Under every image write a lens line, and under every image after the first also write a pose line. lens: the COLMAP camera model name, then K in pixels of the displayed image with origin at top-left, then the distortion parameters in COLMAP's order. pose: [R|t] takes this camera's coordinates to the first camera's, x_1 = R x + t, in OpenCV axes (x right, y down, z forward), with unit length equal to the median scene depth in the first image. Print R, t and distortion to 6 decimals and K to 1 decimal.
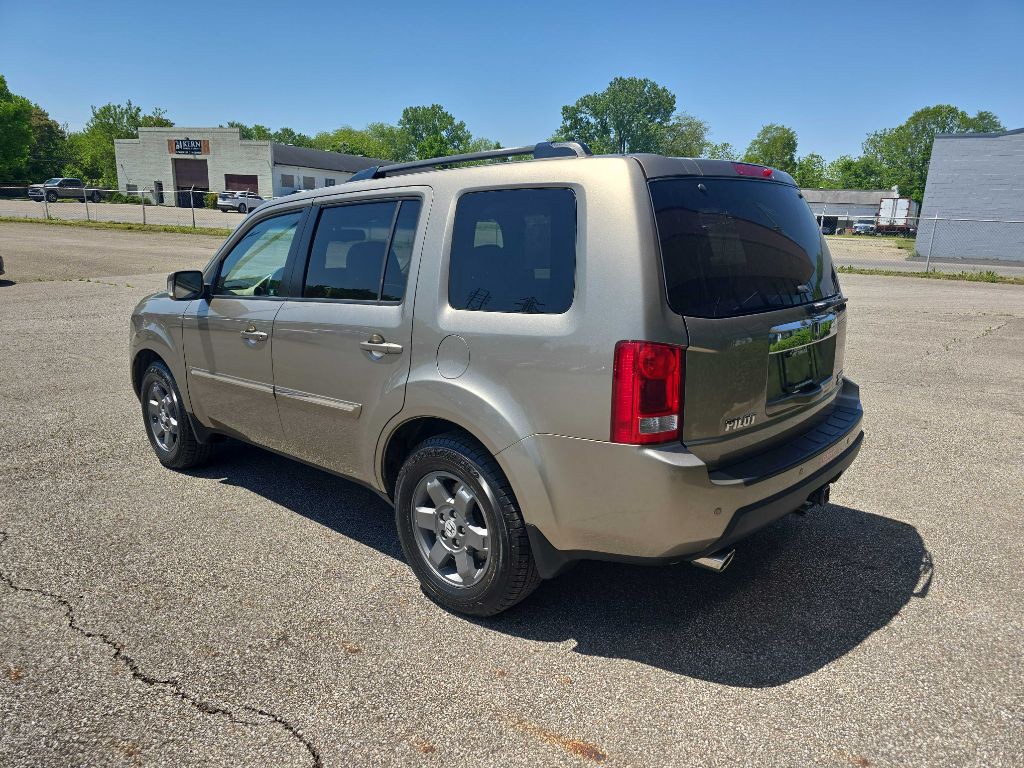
lens RADIAL K [[780.0, 0, 512.0], [0, 780.0, 384.0], [0, 0, 1]] dist [0.030357, -0.010782]
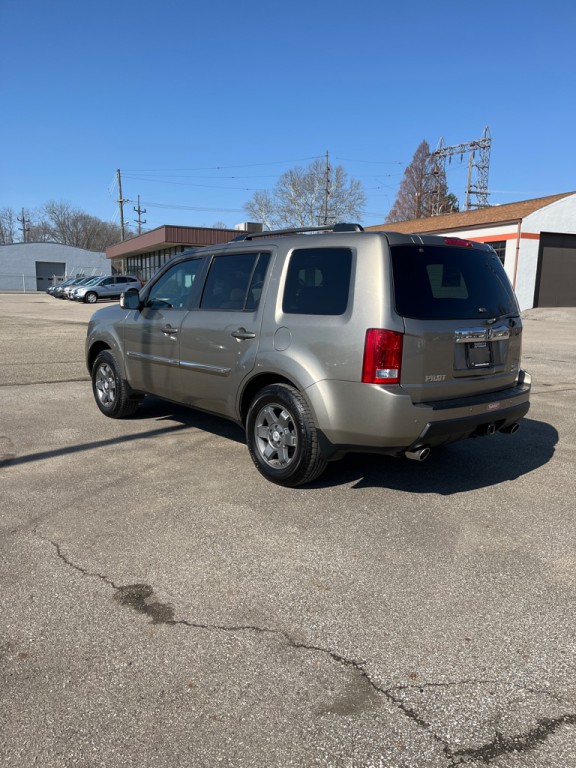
lens RADIAL K [[585.0, 0, 288.0], [0, 585.0, 384.0], [0, 0, 1]] dist [0.030357, -0.010782]
pose [[0.995429, 0.053385, -0.079186, 0.044886], [-0.055221, 0.998249, -0.021184, 0.085530], [0.077916, 0.025460, 0.996635, -0.314999]]
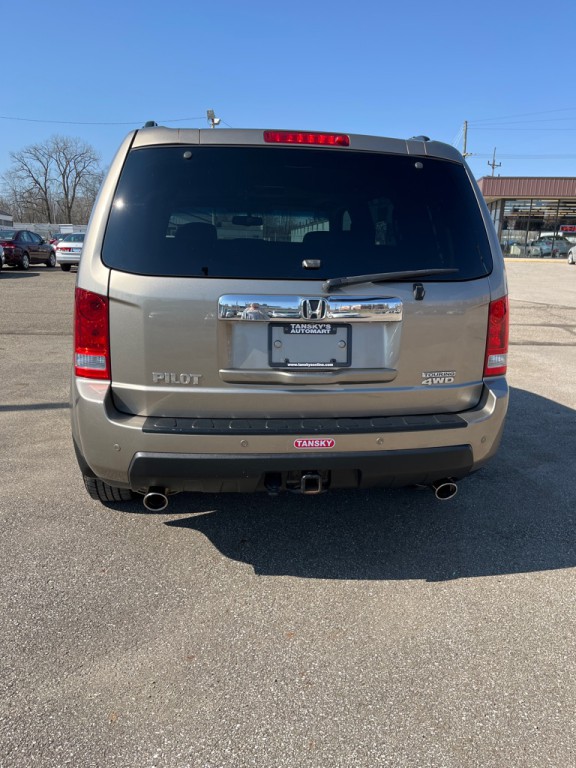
lens RADIAL K [[585.0, 0, 288.0], [0, 585.0, 384.0], [0, 0, 1]] dist [0.030357, -0.010782]
pose [[0.765127, 0.171862, -0.620519, 0.722326], [-0.139774, 0.985072, 0.100483, -0.039487], [0.628525, 0.009850, 0.777727, 0.376603]]
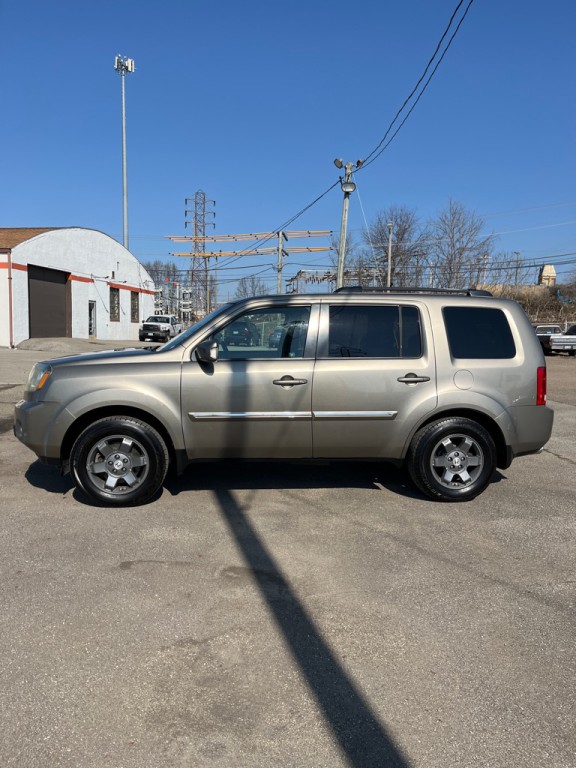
lens RADIAL K [[585.0, 0, 288.0], [0, 585.0, 384.0], [0, 0, 1]] dist [0.030357, -0.010782]
pose [[0.616807, -0.032217, 0.786454, -1.408737], [0.103930, 0.993747, -0.040802, -0.002807], [-0.780223, 0.106903, 0.616299, 0.284905]]
